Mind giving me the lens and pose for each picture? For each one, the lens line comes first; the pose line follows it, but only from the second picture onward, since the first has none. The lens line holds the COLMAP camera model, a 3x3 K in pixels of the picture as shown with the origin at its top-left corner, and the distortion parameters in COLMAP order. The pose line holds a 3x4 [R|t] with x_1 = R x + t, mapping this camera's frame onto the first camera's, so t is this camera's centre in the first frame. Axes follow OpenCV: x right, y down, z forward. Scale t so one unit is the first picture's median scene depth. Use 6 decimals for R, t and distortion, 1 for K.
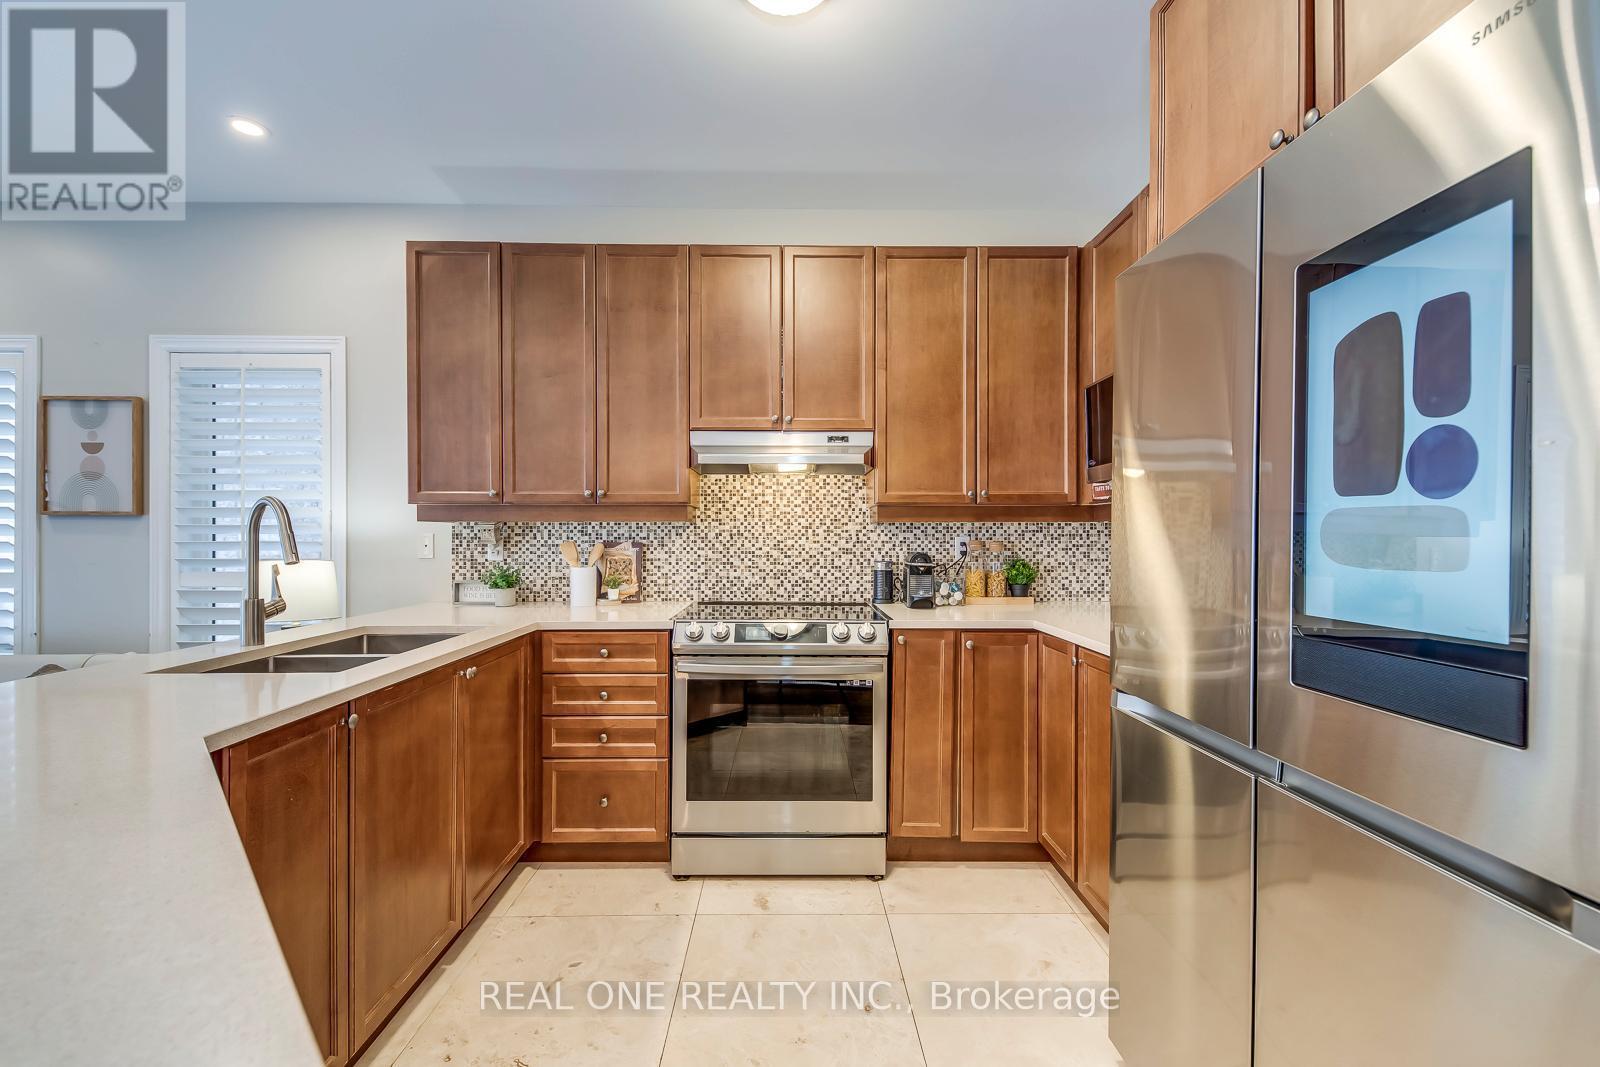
lens RADIAL K [[641.8, 0, 806.0], [0, 641.8, 537.5], [0, 0, 1]] dist [0.008586, -0.001142]
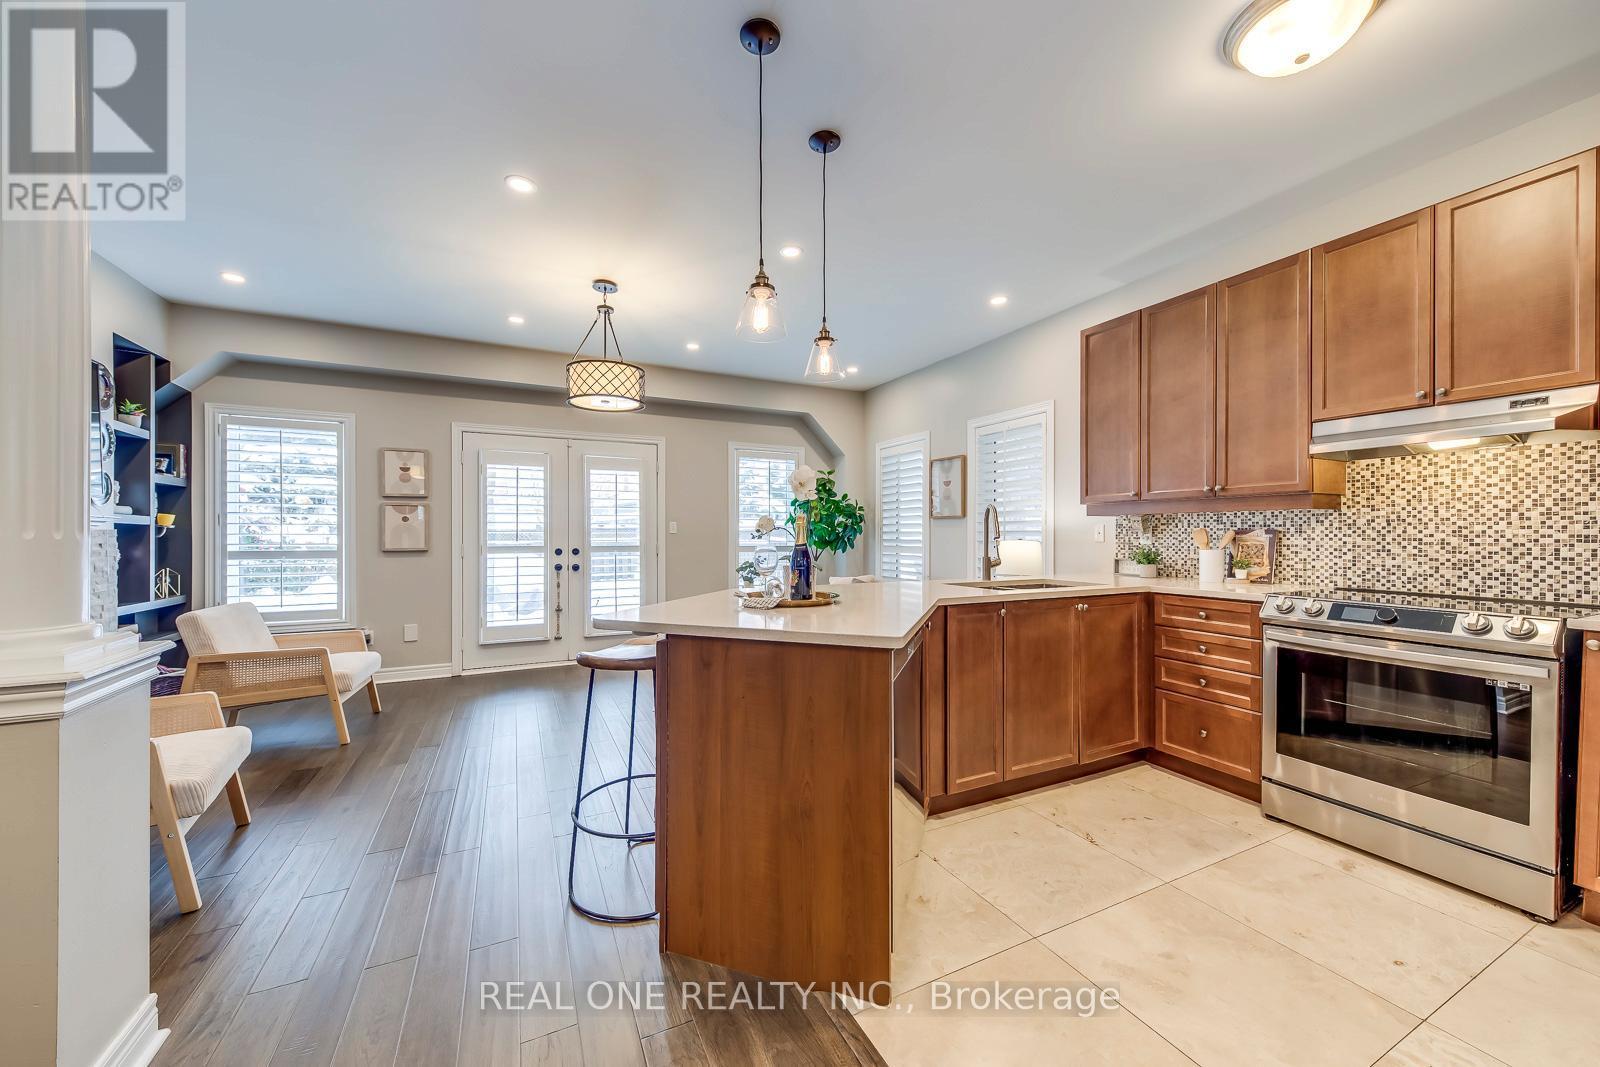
lens RADIAL K [[598.2, 0, 785.5], [0, 598.2, 533.5], [0, 0, 1]] dist [0.015323, -0.004045]
pose [[0.412414, -0.002567, -0.910993, 0.338579], [-0.001495, 0.999993, -0.003494, 0.019487], [0.910995, 0.002802, 0.412407, -0.187212]]
